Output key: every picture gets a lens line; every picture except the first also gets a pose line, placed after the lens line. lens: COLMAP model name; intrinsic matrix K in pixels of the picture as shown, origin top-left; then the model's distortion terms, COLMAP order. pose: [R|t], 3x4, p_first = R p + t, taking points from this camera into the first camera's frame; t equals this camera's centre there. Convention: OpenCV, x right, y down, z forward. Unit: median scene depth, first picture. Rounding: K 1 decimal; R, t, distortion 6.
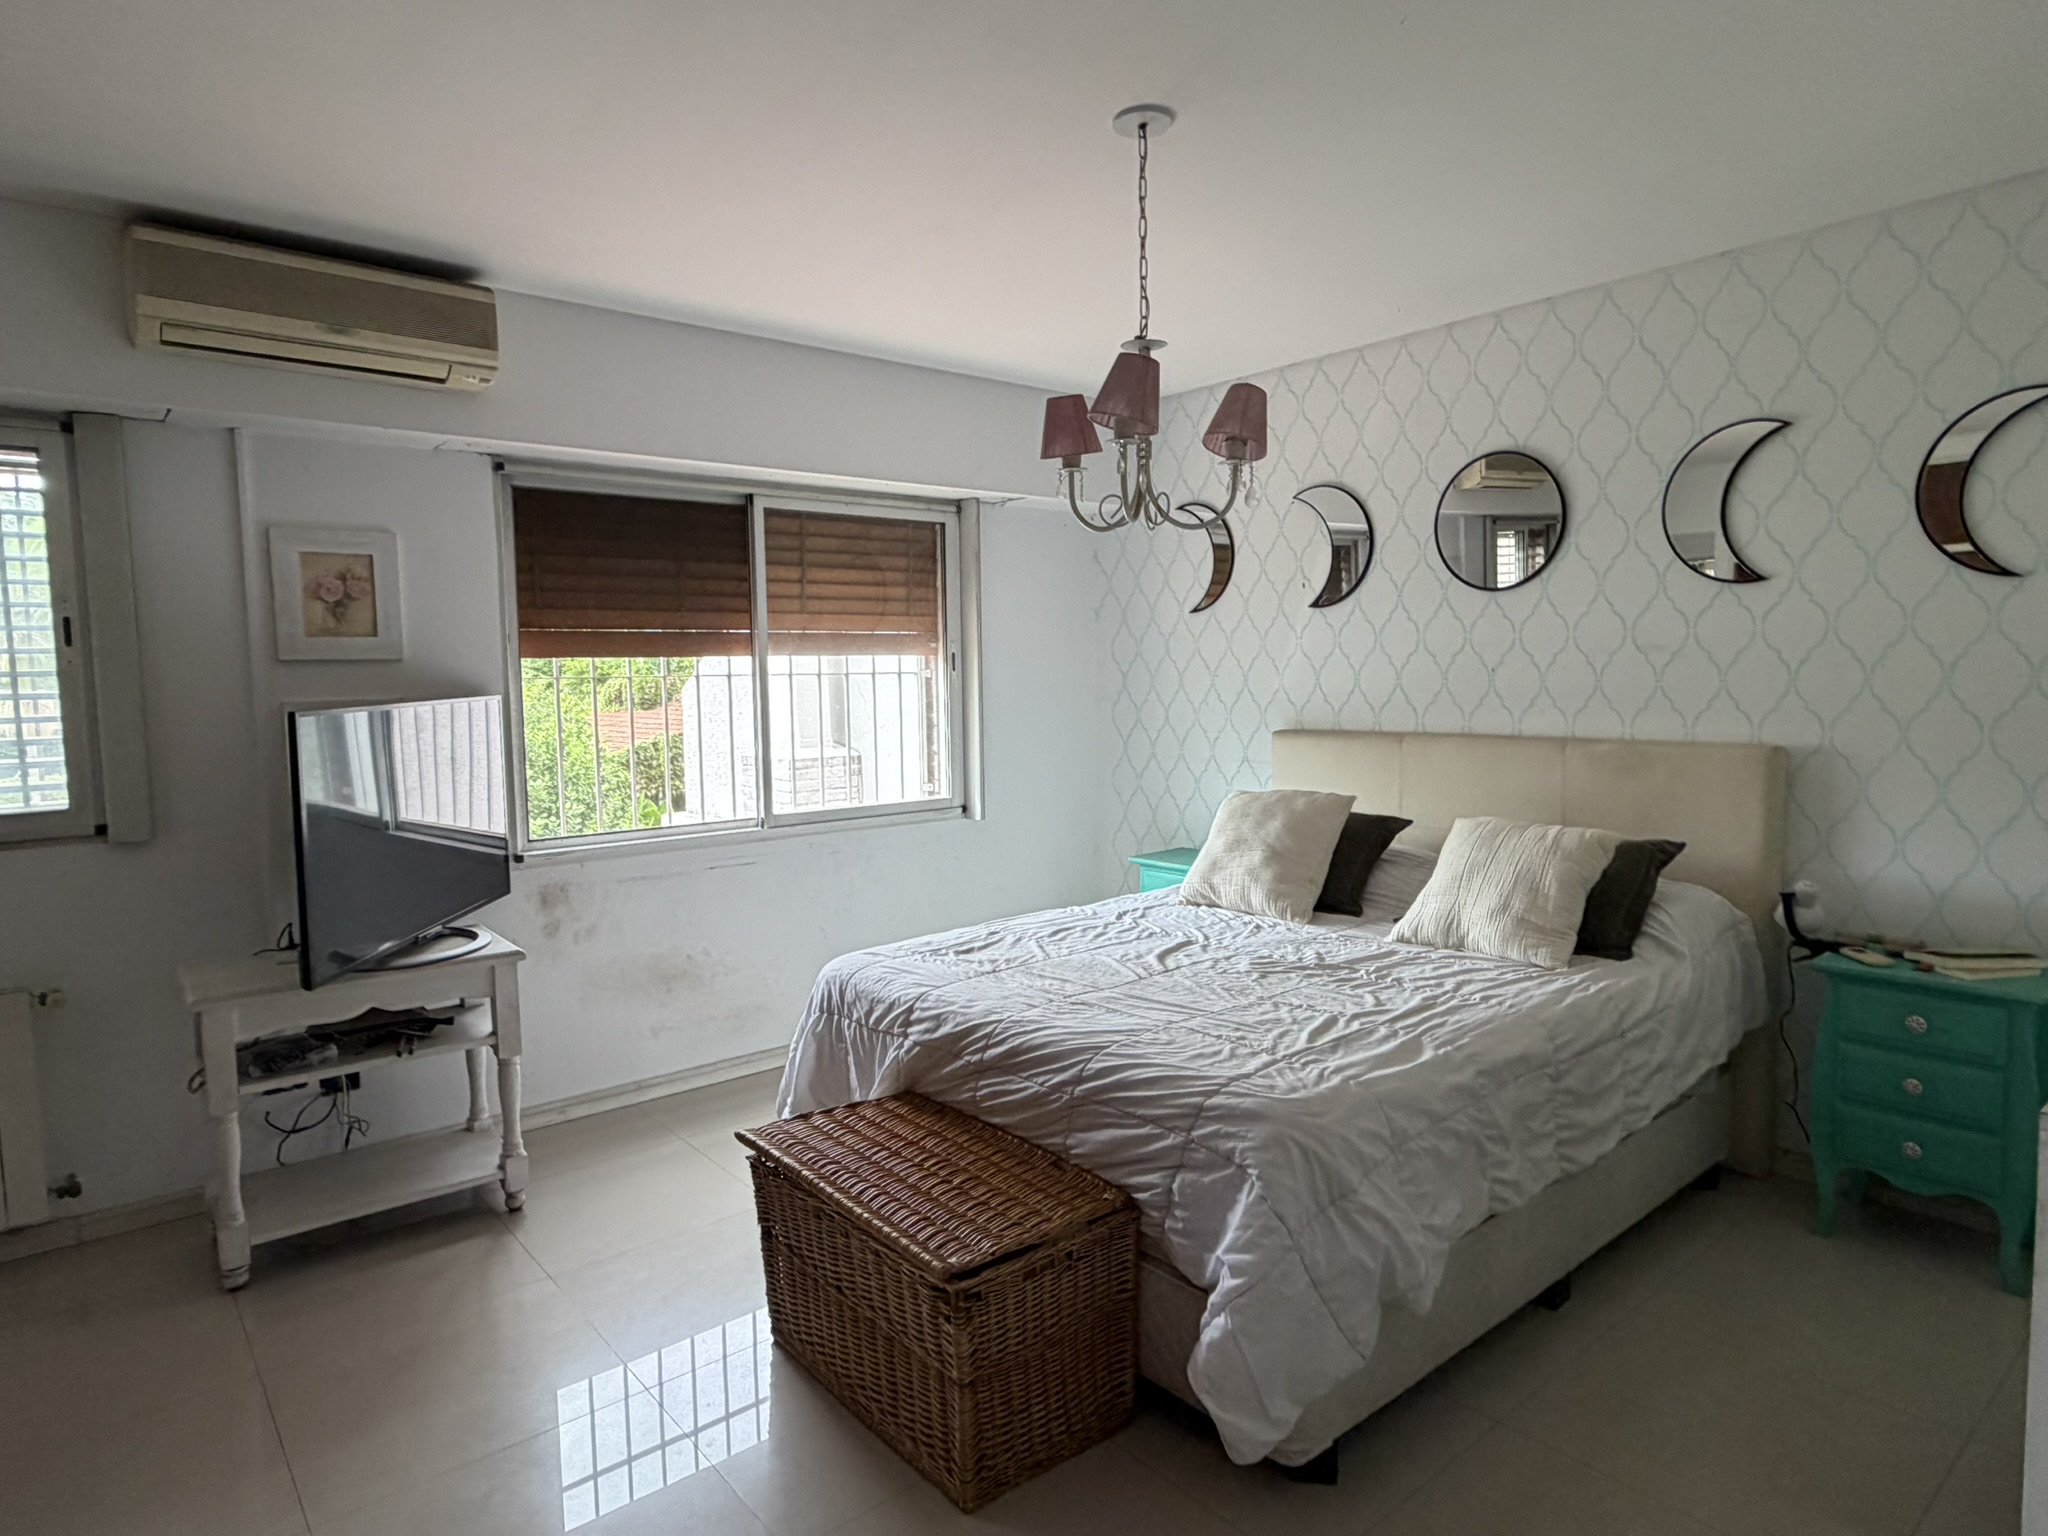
lens RADIAL K [[1187.2, 0, 1024.0], [0, 1187.2, 768.0], [0, 0, 1]] dist [0.023954, 0.000131]
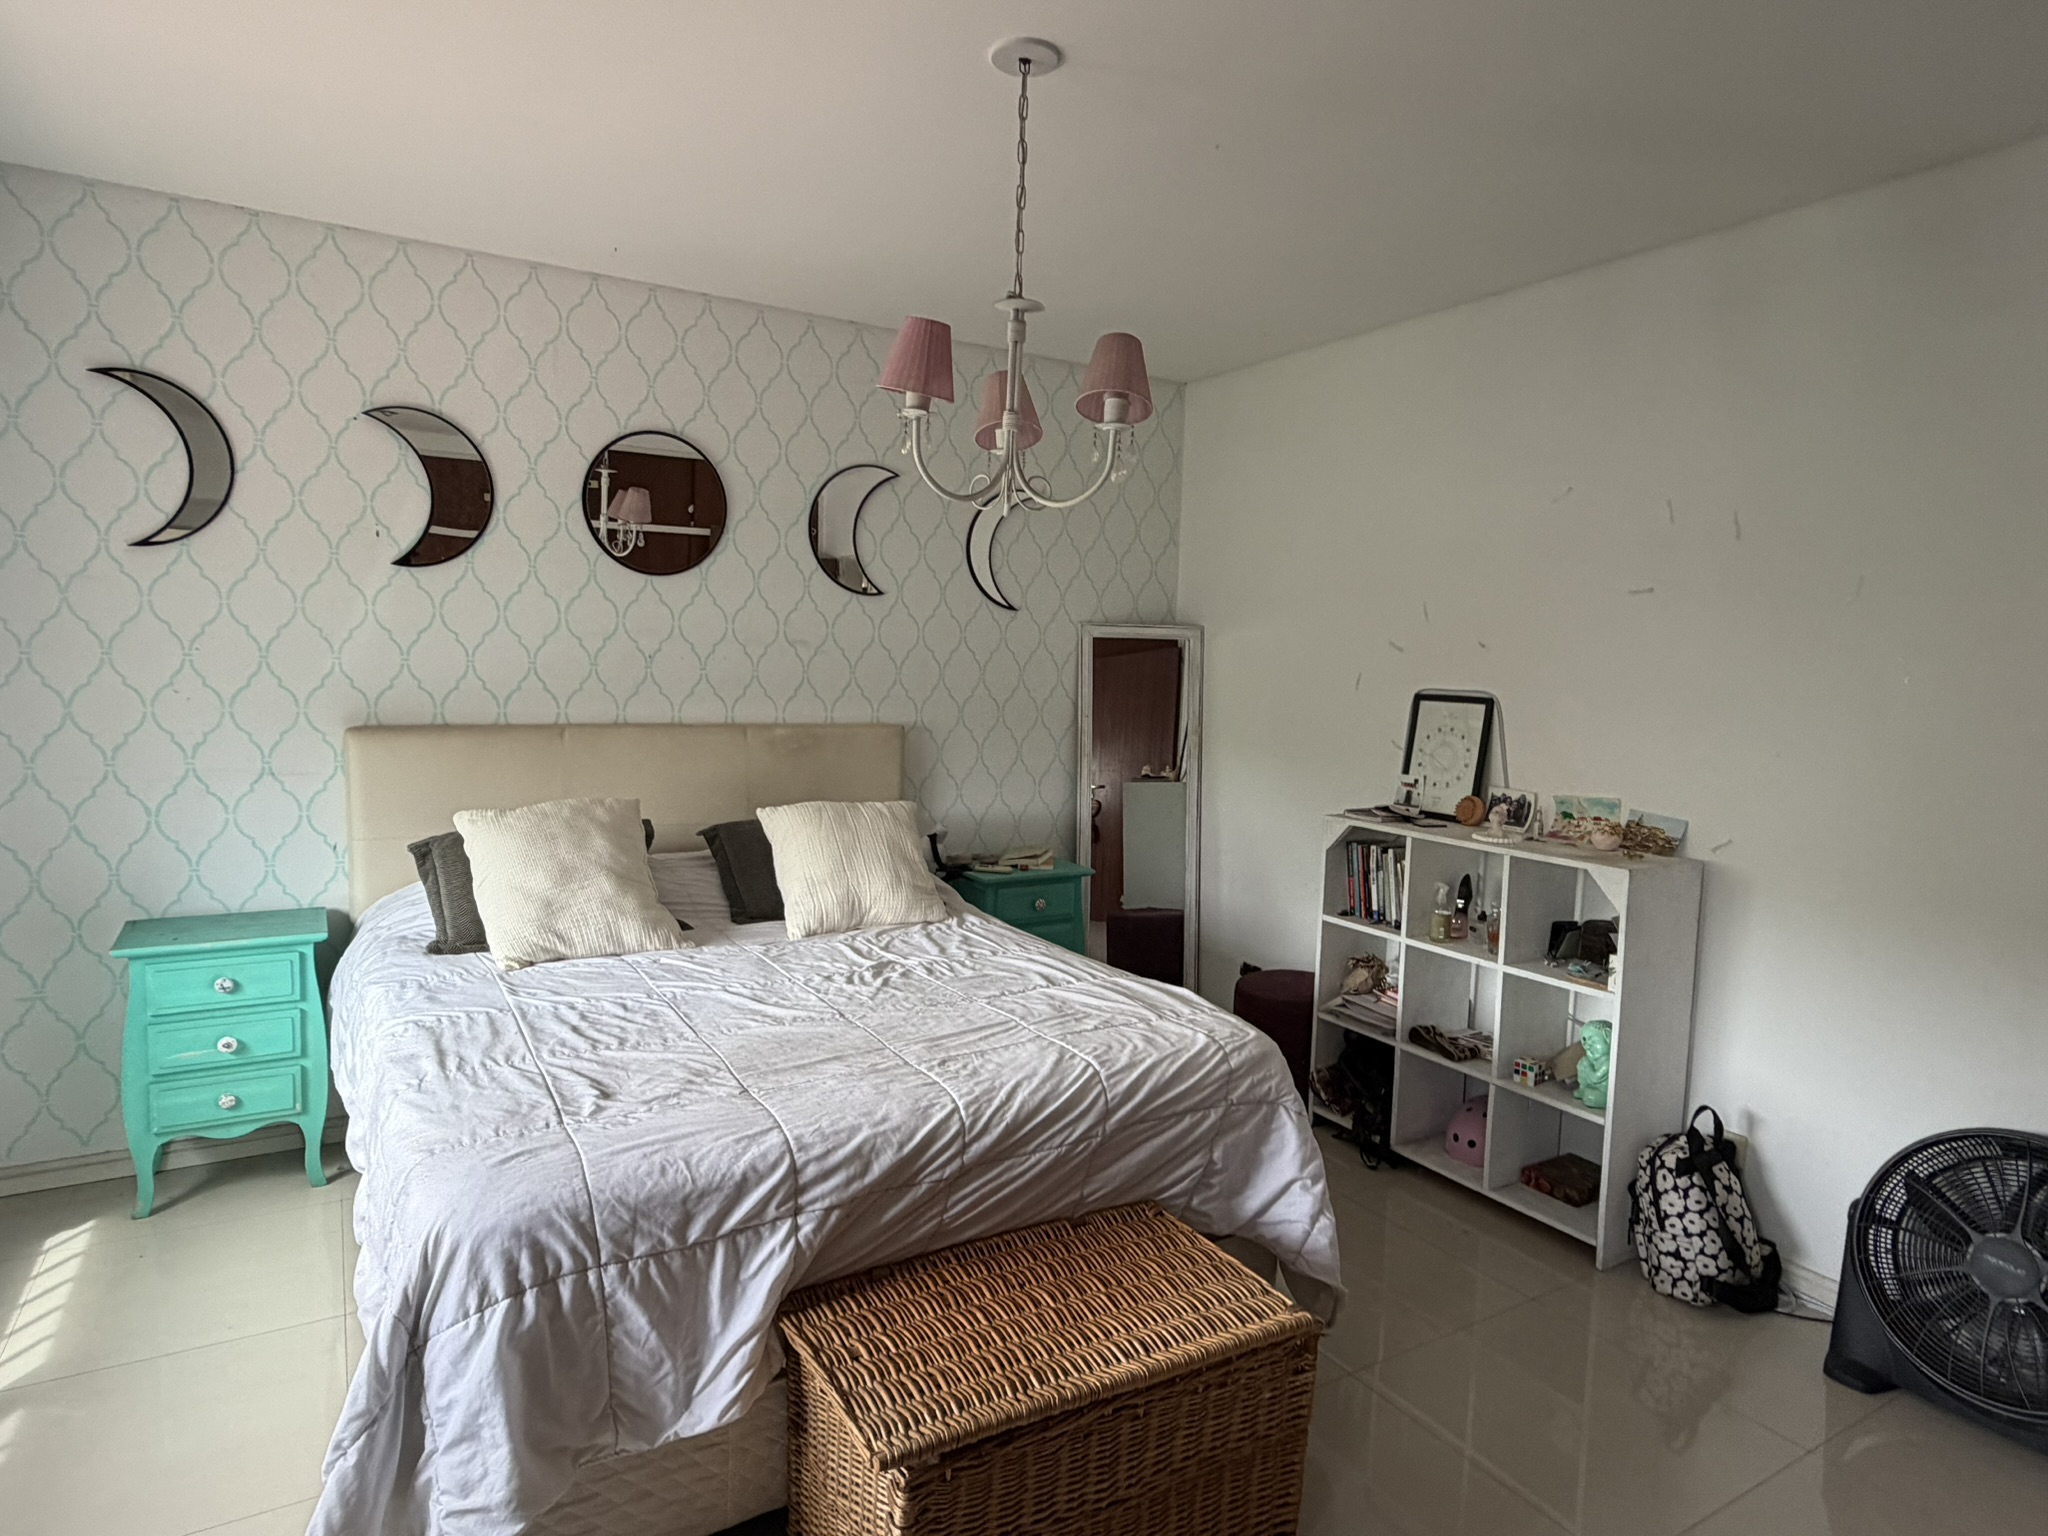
lens RADIAL K [[1189.2, 0, 1024.0], [0, 1189.2, 768.0], [0, 0, 1]] dist [-0.000940, -0.000809]
pose [[0.147376, -0.071749, 0.986475, -0.698192], [0.047184, 0.996740, 0.065446, -0.055164], [-0.987954, 0.036901, 0.150281, 0.753189]]
